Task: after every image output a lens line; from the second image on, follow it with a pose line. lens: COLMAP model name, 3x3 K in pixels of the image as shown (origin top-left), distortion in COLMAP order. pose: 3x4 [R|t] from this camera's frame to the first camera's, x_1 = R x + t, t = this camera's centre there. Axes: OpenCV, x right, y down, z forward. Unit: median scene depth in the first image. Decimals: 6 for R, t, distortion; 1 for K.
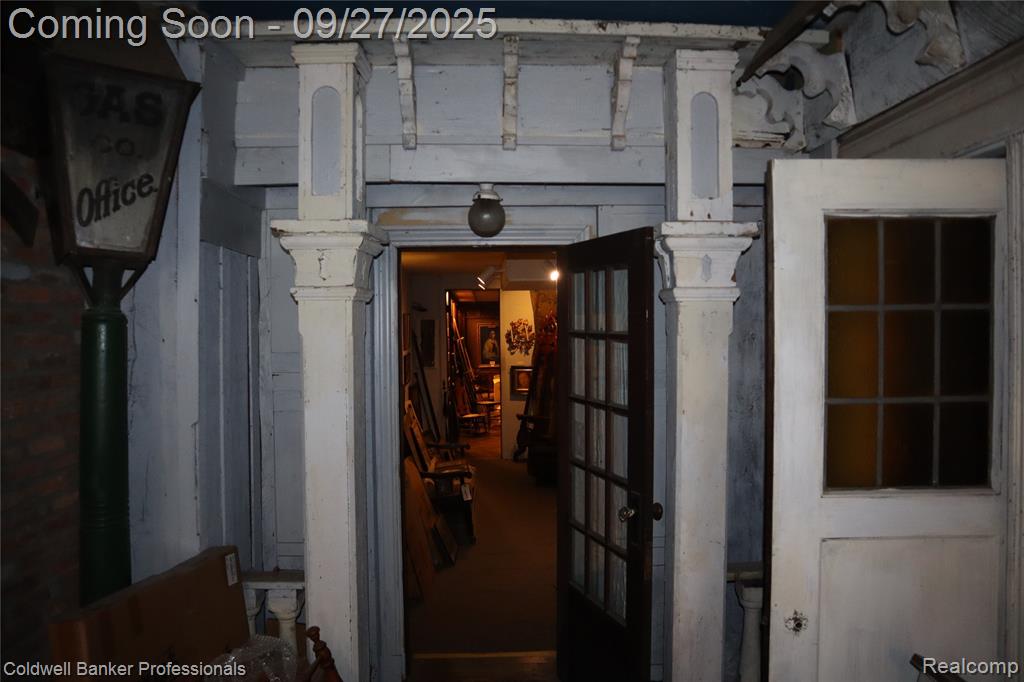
lens RADIAL K [[709.3, 0, 504.0], [0, 709.3, 345.5], [0, 0, 1]] dist [-0.113804, 0.067191]
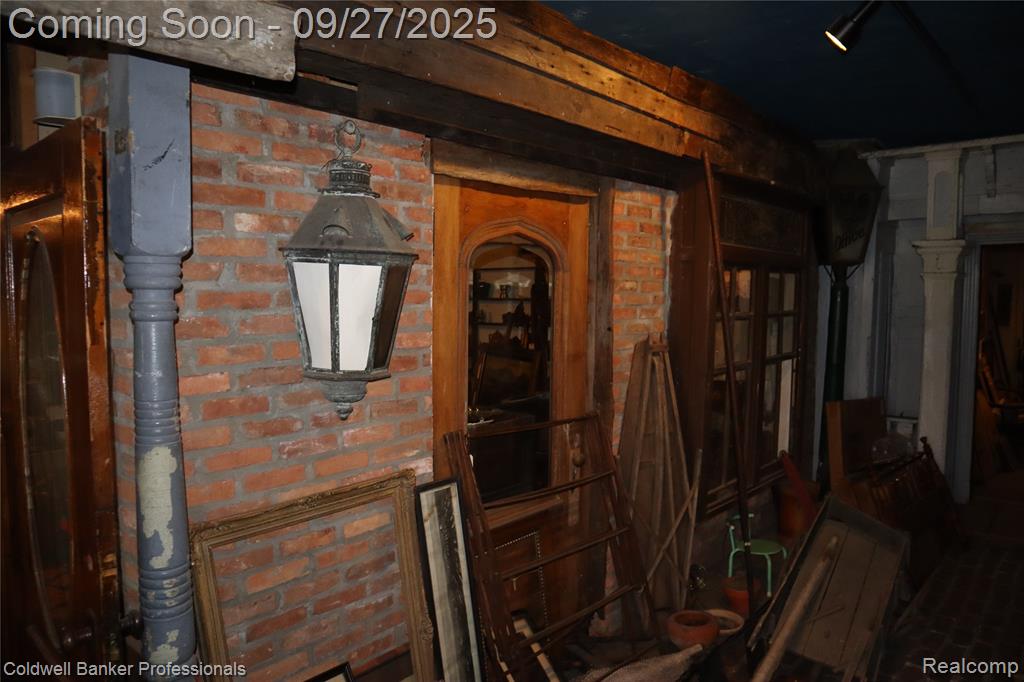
lens RADIAL K [[709.3, 0, 504.0], [0, 709.3, 345.5], [0, 0, 1]] dist [-0.113804, 0.067191]
pose [[0.733388, 0.056442, -0.677463, 0.165375], [-0.019110, 0.997865, 0.062448, 0.024961], [0.679542, -0.032852, 0.732901, -1.252618]]
